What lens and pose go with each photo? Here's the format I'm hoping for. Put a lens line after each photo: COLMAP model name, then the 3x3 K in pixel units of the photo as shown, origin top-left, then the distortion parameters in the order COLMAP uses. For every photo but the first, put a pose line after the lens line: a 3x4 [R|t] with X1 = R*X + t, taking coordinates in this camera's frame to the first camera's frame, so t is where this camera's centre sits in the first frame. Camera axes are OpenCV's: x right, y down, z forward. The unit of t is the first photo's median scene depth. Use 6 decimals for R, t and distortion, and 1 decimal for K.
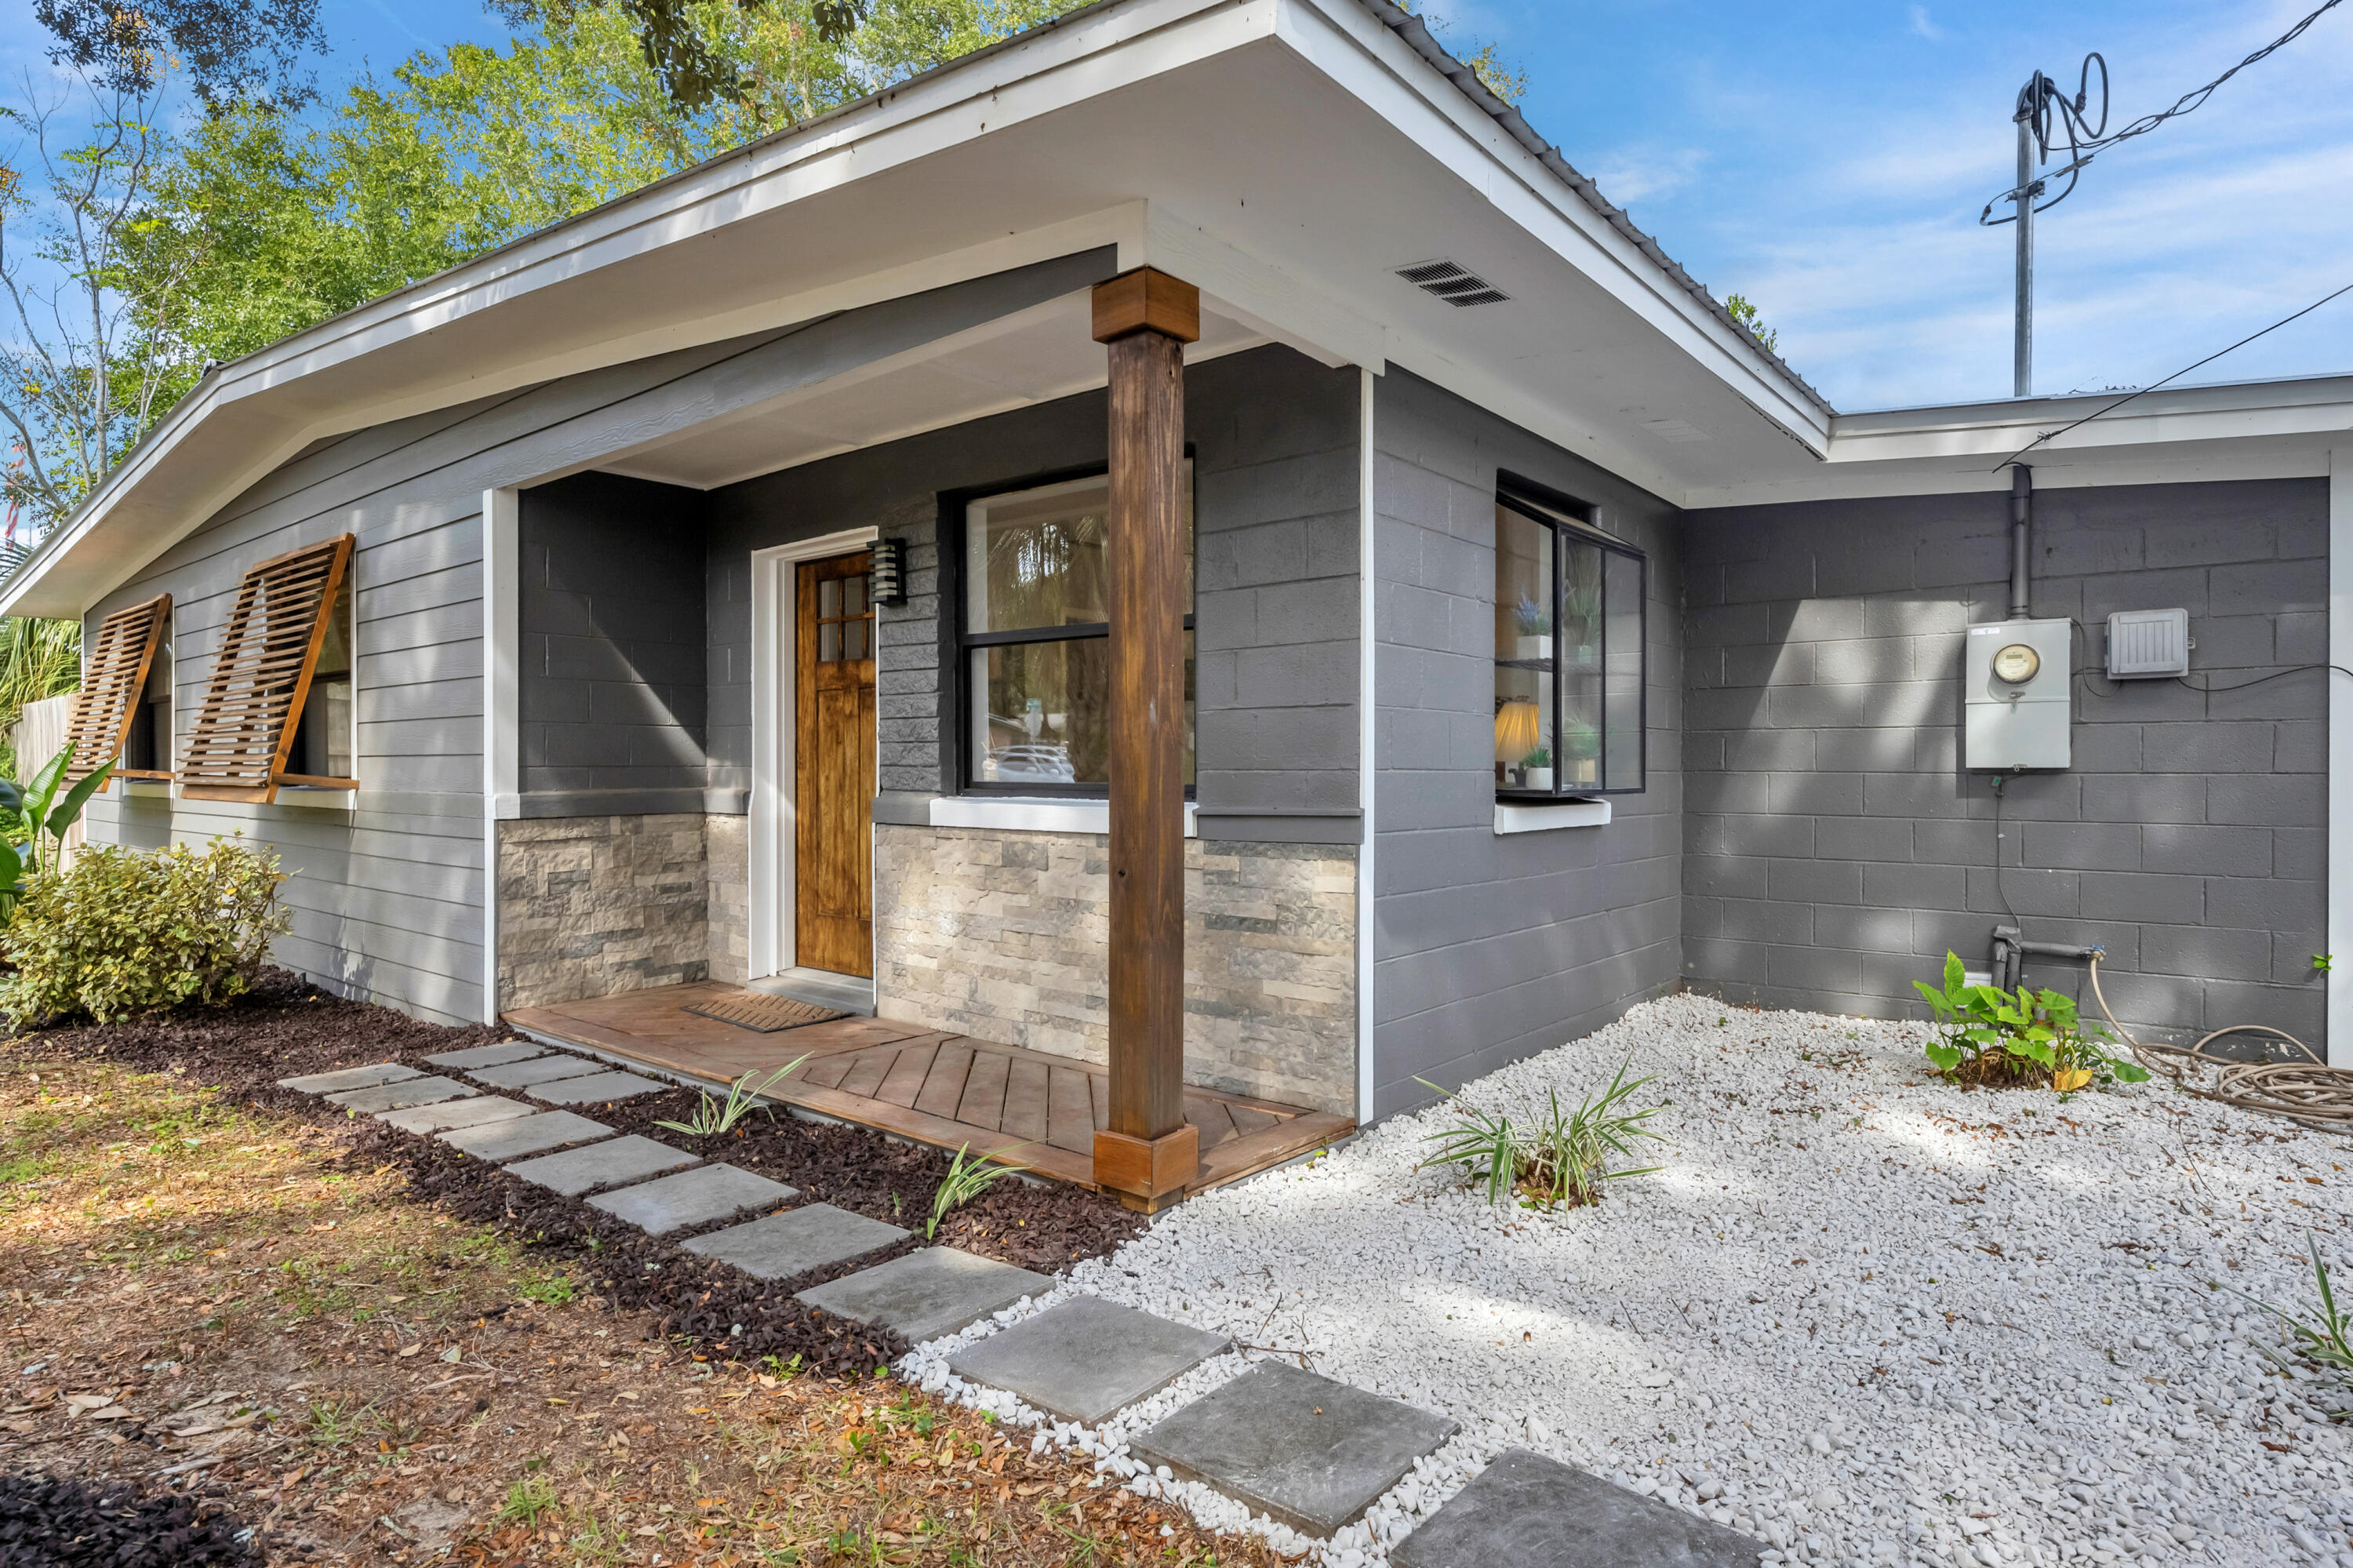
lens RADIAL K [[1265.0, 0, 1176.5], [0, 1265.0, 784.0], [0, 0, 1]] dist [-0.000970, -0.000162]
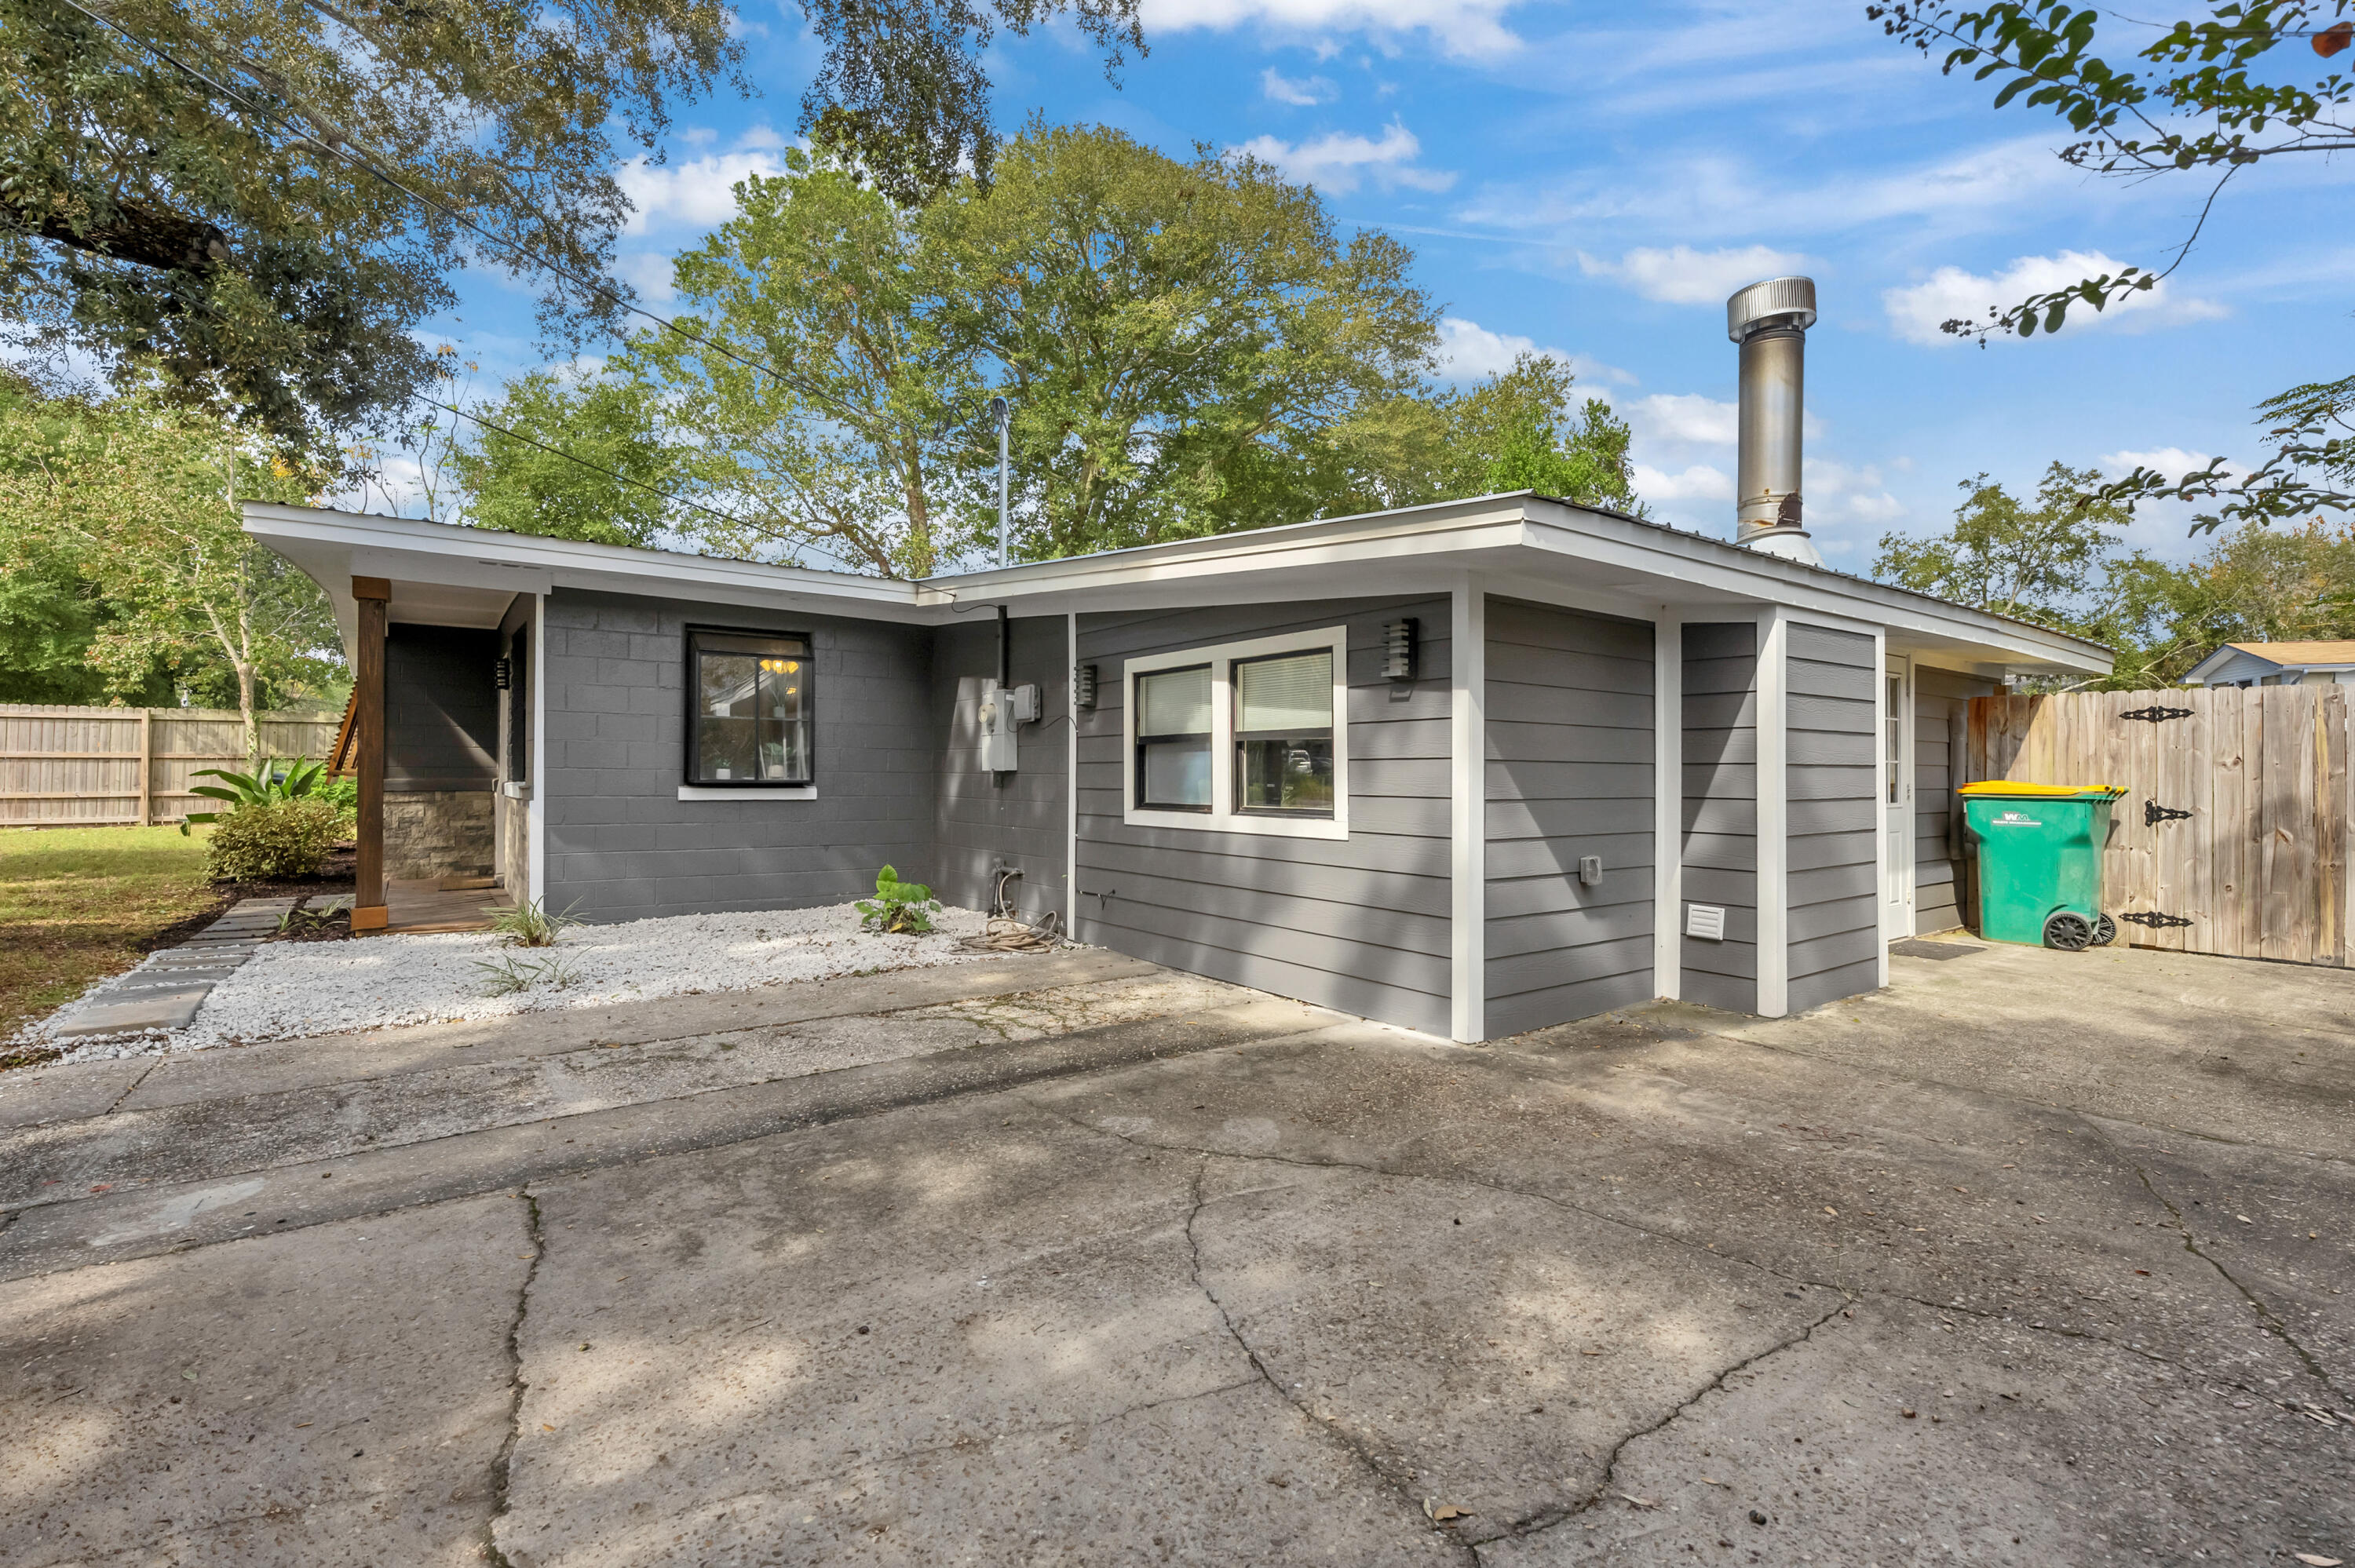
lens RADIAL K [[1055.2, 0, 1178.1], [0, 1055.2, 772.2], [0, 0, 1]] dist [-0.003360, -0.000087]
pose [[0.969433, 0.006283, -0.245277, 1.300040], [-0.010955, 0.999784, -0.017685, 0.013016], [0.245113, 0.019831, 0.969292, -0.417520]]
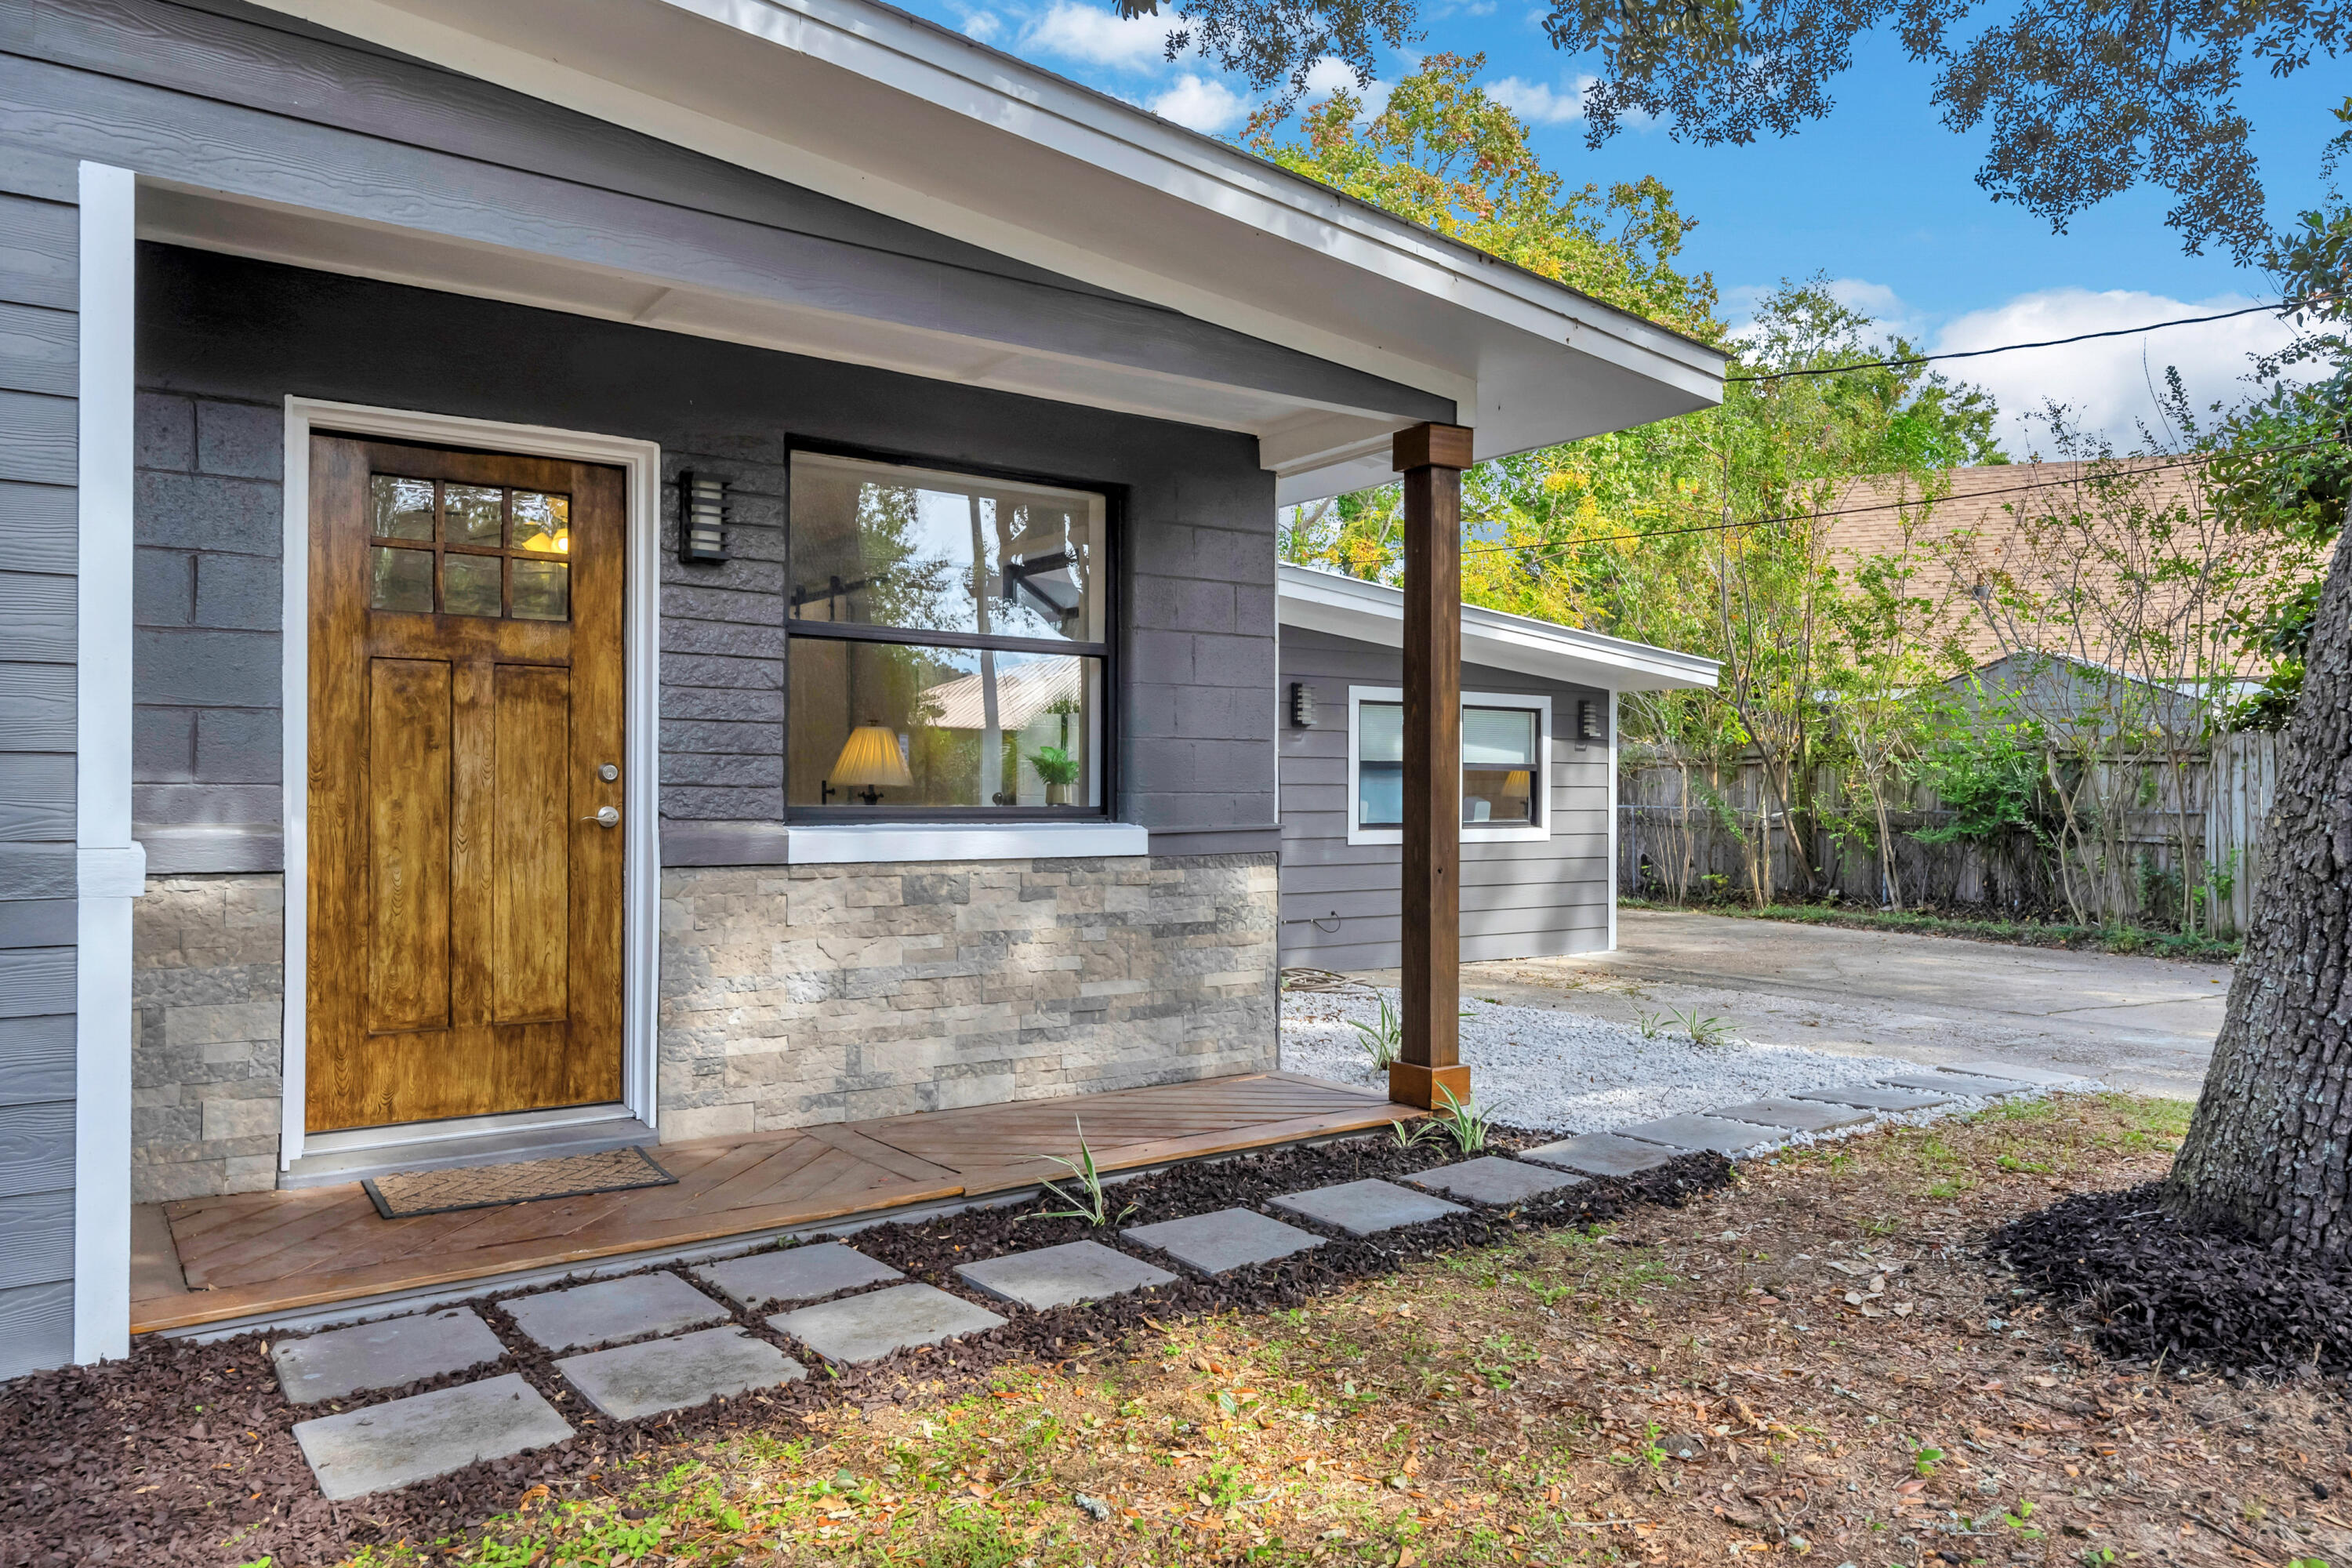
lens RADIAL K [[1594.6, 0, 1171.2], [0, 1594.6, 794.0], [0, 0, 1]] dist [0.002977, 0.000344]
pose [[0.250451, 0.002023, 0.968127, -1.067297], [0.010961, 0.999928, -0.004925, -0.002248], [-0.968067, 0.011845, 0.250411, 0.526087]]
